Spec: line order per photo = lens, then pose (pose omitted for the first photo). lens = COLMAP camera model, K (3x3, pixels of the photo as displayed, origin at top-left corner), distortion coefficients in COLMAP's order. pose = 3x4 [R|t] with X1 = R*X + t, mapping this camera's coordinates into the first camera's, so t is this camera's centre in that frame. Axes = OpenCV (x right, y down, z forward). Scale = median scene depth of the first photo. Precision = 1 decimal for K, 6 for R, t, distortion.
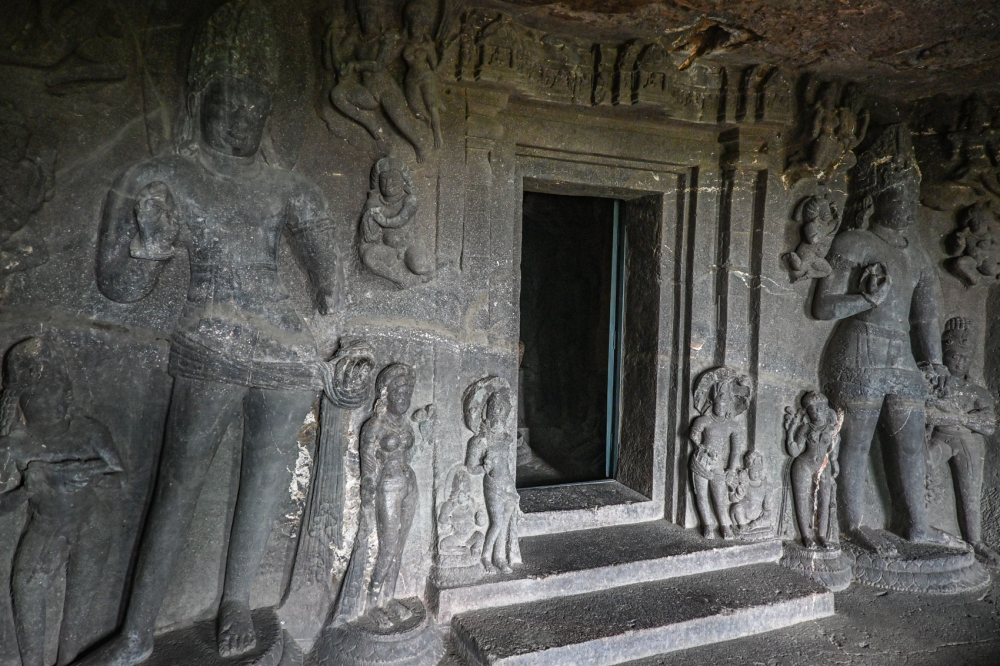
lens RADIAL K [[688.4, 0, 500.0], [0, 688.4, 333.0], [0, 0, 1]] dist [-0.000573, 0.000665]
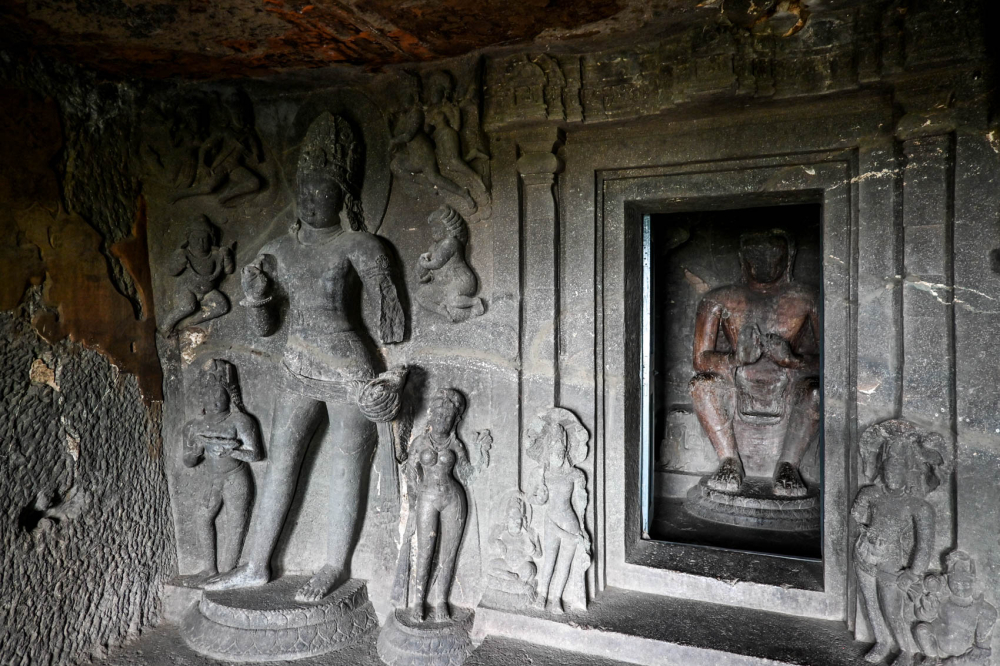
lens RADIAL K [[688.4, 0, 500.0], [0, 688.4, 333.0], [0, 0, 1]] dist [-0.000573, 0.000665]
pose [[0.692050, -0.023542, -0.721465, 0.659135], [-0.025146, 0.998075, -0.056689, 0.014316], [0.721411, 0.057374, 0.690126, 0.257253]]
